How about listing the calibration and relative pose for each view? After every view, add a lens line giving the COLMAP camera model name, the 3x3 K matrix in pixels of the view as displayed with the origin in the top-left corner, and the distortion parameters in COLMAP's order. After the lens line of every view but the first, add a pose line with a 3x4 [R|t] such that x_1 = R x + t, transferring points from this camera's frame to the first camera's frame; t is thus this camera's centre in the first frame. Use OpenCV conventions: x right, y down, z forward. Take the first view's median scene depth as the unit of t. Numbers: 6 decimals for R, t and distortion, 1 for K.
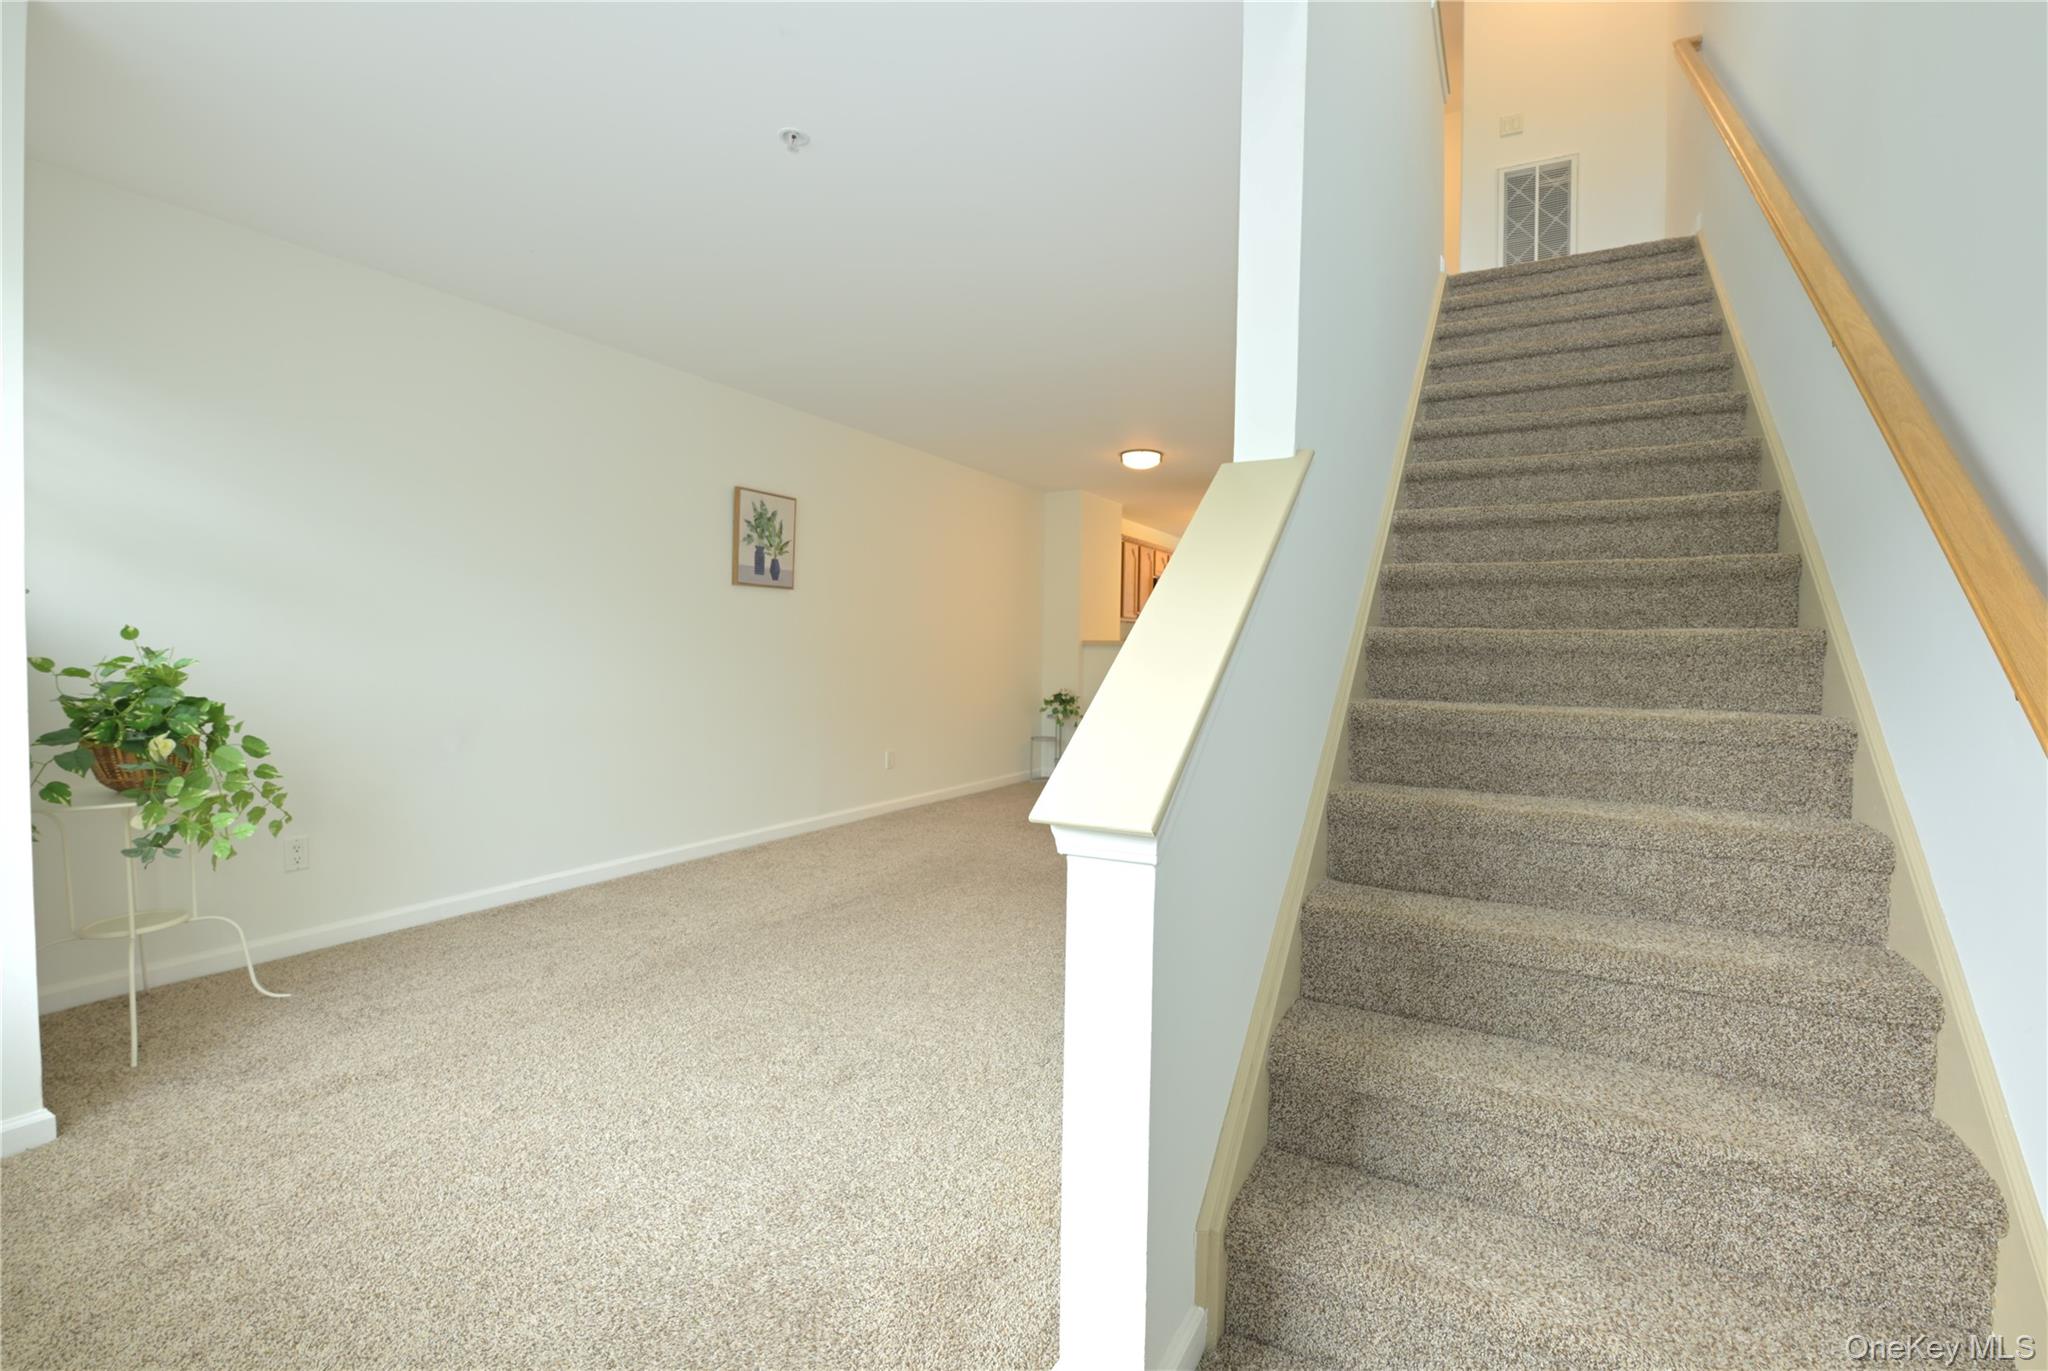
lens RADIAL K [[862.7, 0, 1055.7], [0, 862.7, 679.9], [0, 0, 1]] dist [-0.019020, 0.000073]
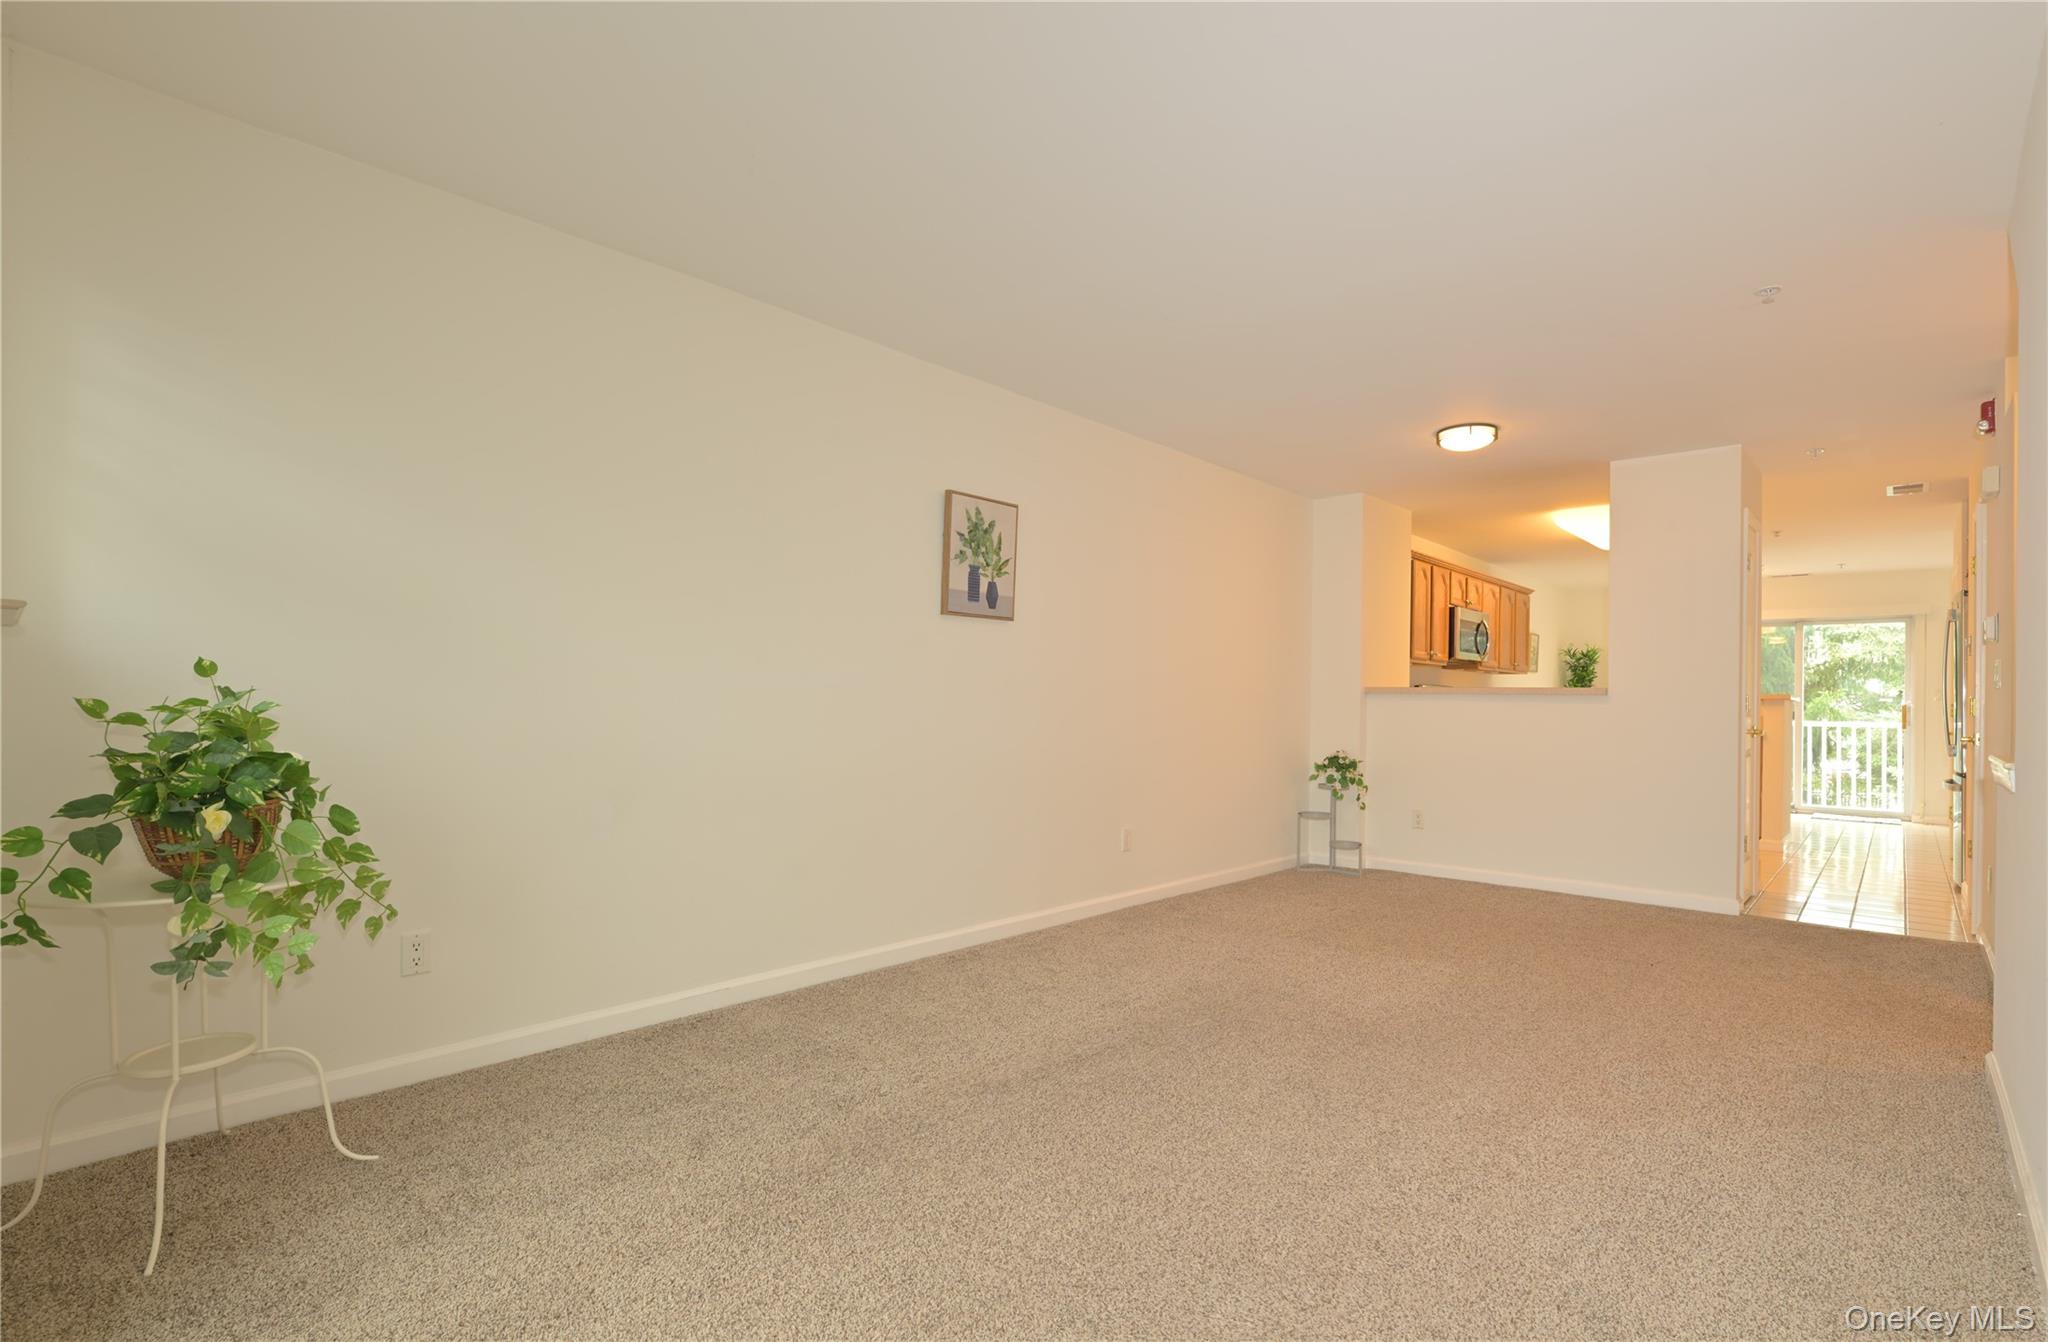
lens RADIAL K [[941.9, 0, 1023.7], [0, 941.9, 699.4], [0, 0, 1]] dist [0.000402, -0.000052]
pose [[0.967556, -0.000957, -0.252656, -0.131237], [-0.008952, 0.999235, -0.038067, -0.001032], [0.252499, 0.039094, 0.966807, 0.290486]]
